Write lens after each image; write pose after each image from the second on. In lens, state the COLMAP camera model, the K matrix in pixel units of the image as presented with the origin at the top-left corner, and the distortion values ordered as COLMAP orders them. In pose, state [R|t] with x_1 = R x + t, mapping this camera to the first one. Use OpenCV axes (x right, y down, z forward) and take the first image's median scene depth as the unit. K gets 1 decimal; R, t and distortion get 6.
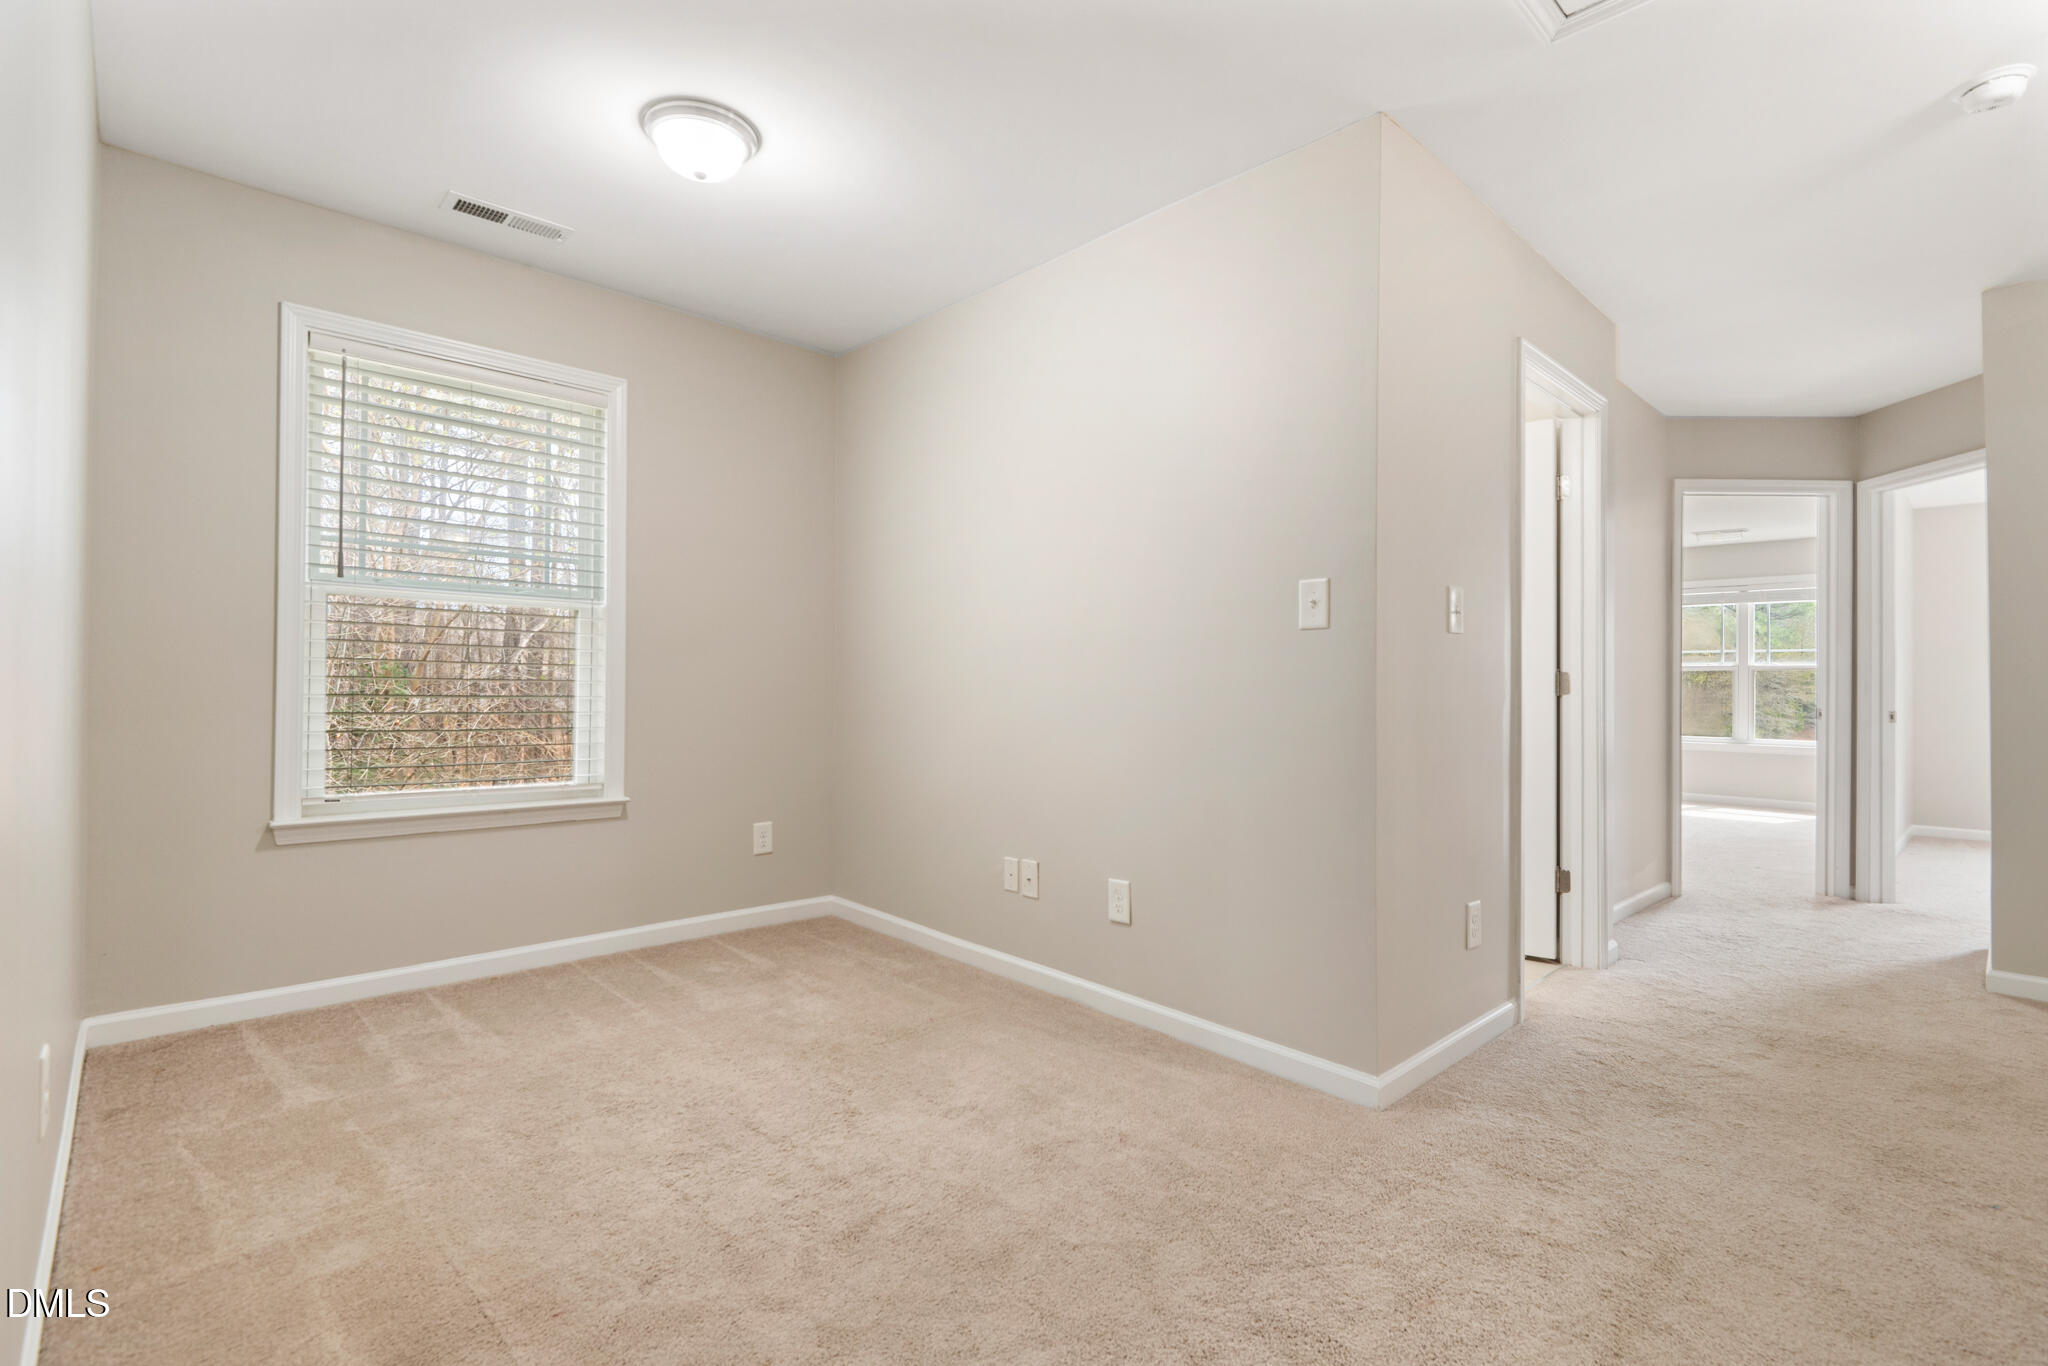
lens RADIAL K [[944.8, 0, 1029.3], [0, 944.8, 680.7], [0, 0, 1]] dist [0.005319, -0.006110]
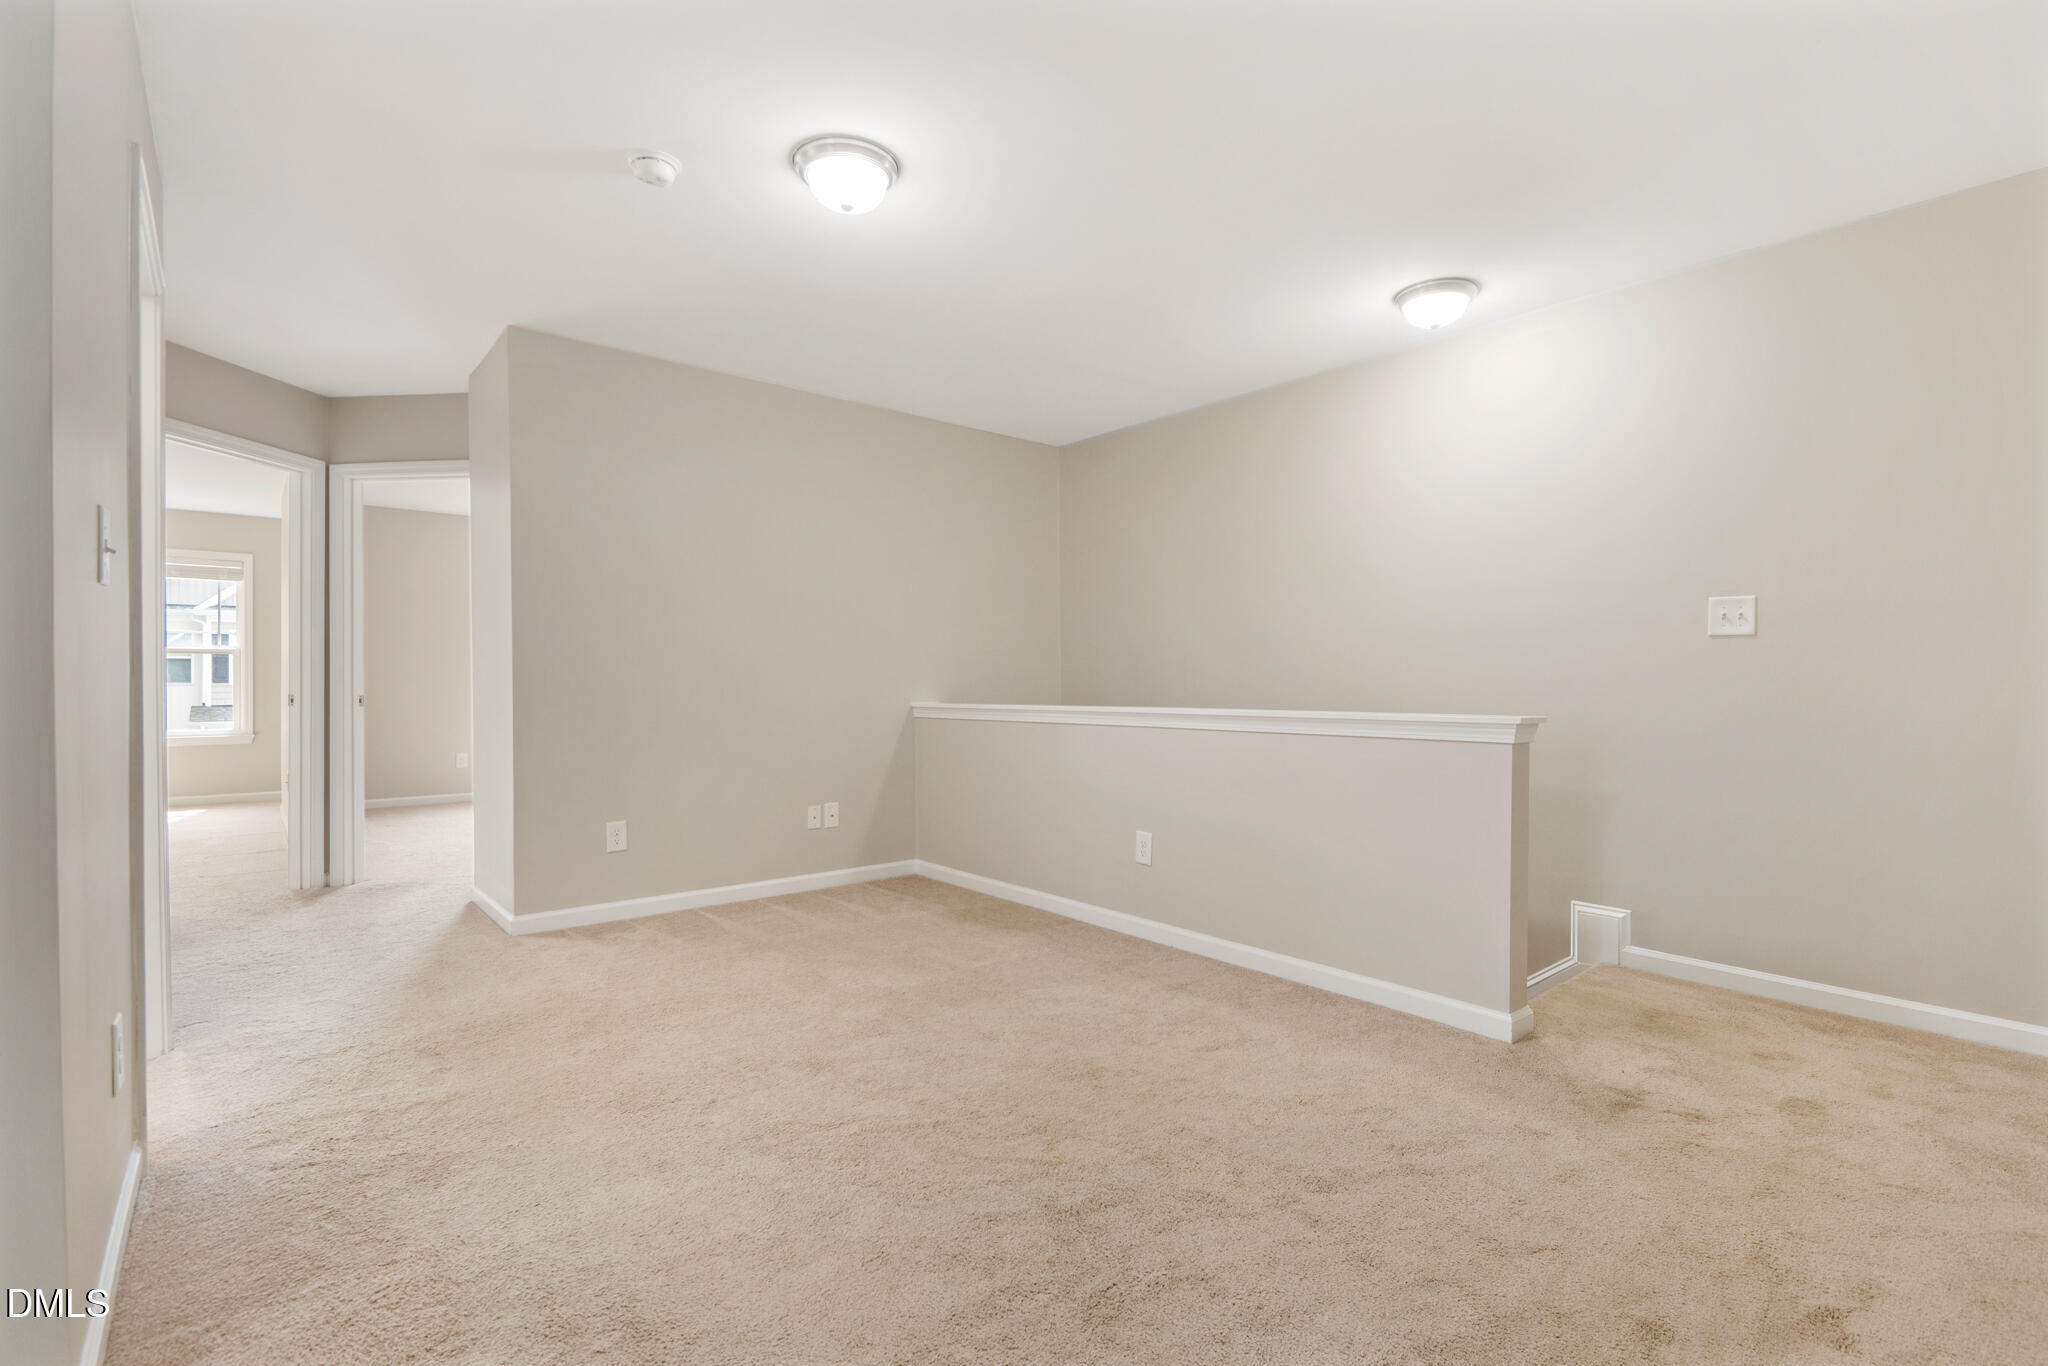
lens RADIAL K [[944.8, 0, 1029.3], [0, 944.8, 680.7], [0, 0, 1]] dist [0.005319, -0.006110]
pose [[0.069438, -0.010356, 0.997533, -0.098409], [-0.007175, 0.999915, 0.010880, 0.000246], [-0.997560, -0.007912, 0.069358, 0.323262]]
